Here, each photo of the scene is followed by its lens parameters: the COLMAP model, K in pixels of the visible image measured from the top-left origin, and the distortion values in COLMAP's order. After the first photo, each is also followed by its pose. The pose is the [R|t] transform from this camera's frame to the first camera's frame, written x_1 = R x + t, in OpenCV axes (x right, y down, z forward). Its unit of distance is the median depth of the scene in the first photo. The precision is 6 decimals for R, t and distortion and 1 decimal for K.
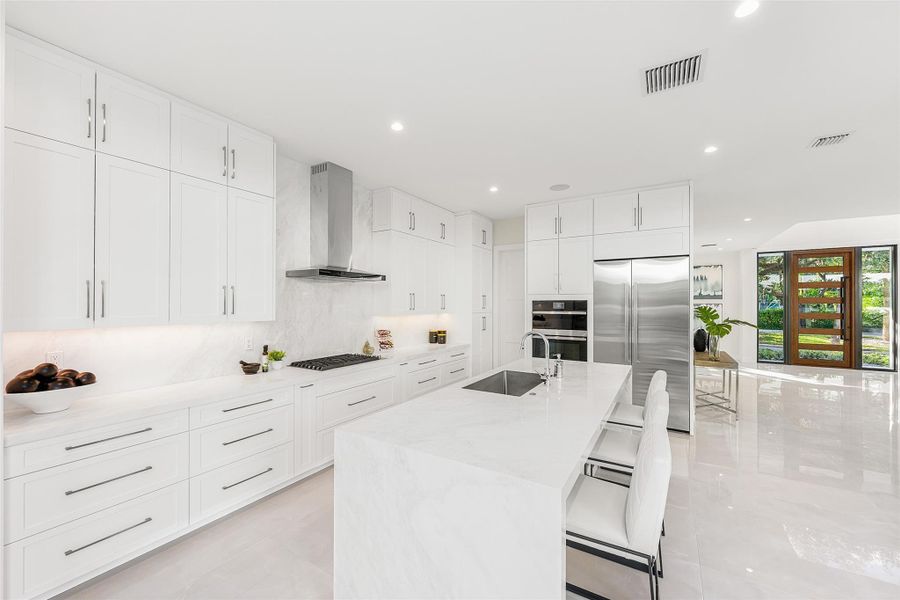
lens RADIAL K [[370.1, 0, 448.8], [0, 370.1, 304.0], [0, 0, 1]] dist [-0.003407, -0.000409]
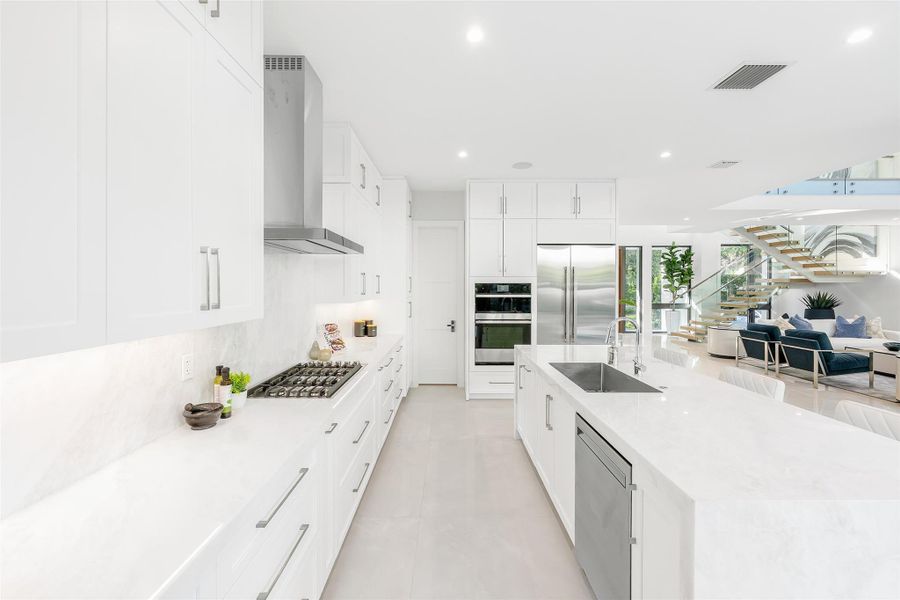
lens RADIAL K [[370.1, 0, 452.9], [0, 370.1, 288.7], [0, 0, 1]] dist [-0.003407, -0.000409]
pose [[0.840076, -0.003164, 0.542459, -0.346362], [0.000617, 0.999988, 0.004877, -0.000216], [-0.542468, -0.003763, 0.840068, 0.264511]]
